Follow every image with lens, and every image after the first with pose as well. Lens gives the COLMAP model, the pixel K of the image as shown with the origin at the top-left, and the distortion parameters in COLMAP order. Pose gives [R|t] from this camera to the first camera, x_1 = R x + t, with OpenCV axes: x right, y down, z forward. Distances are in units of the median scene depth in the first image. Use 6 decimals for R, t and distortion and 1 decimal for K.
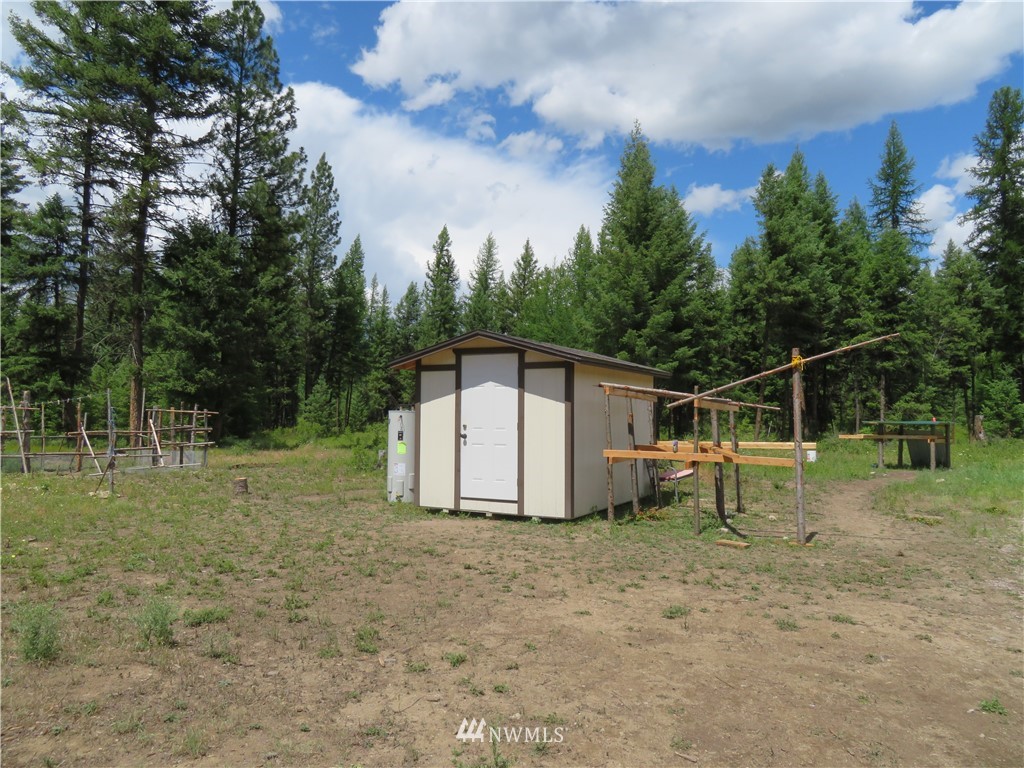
lens RADIAL K [[731.4, 0, 512.0], [0, 731.4, 384.0], [0, 0, 1]] dist [-0.000637, 0.004072]
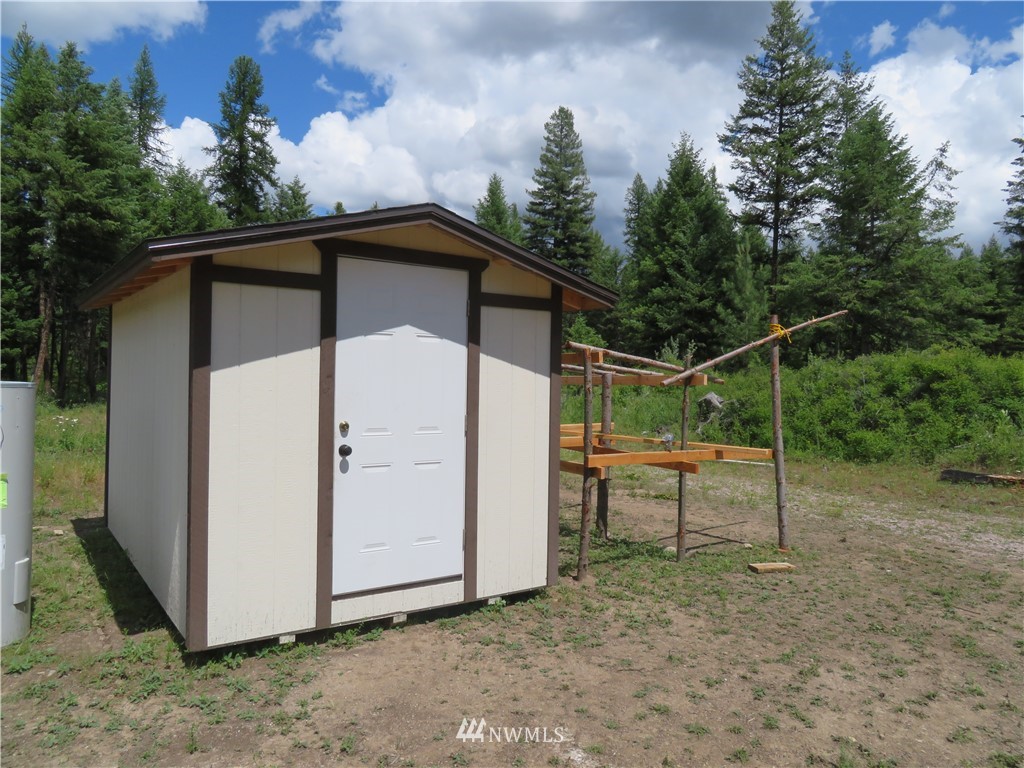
lens RADIAL K [[731.4, 0, 512.0], [0, 731.4, 384.0], [0, 0, 1]] dist [-0.000637, 0.004072]
pose [[0.455835, -0.004987, 0.890050, -0.403623], [-0.054178, 0.997975, 0.033339, 0.014253], [-0.888414, -0.063418, 0.454642, 0.739534]]
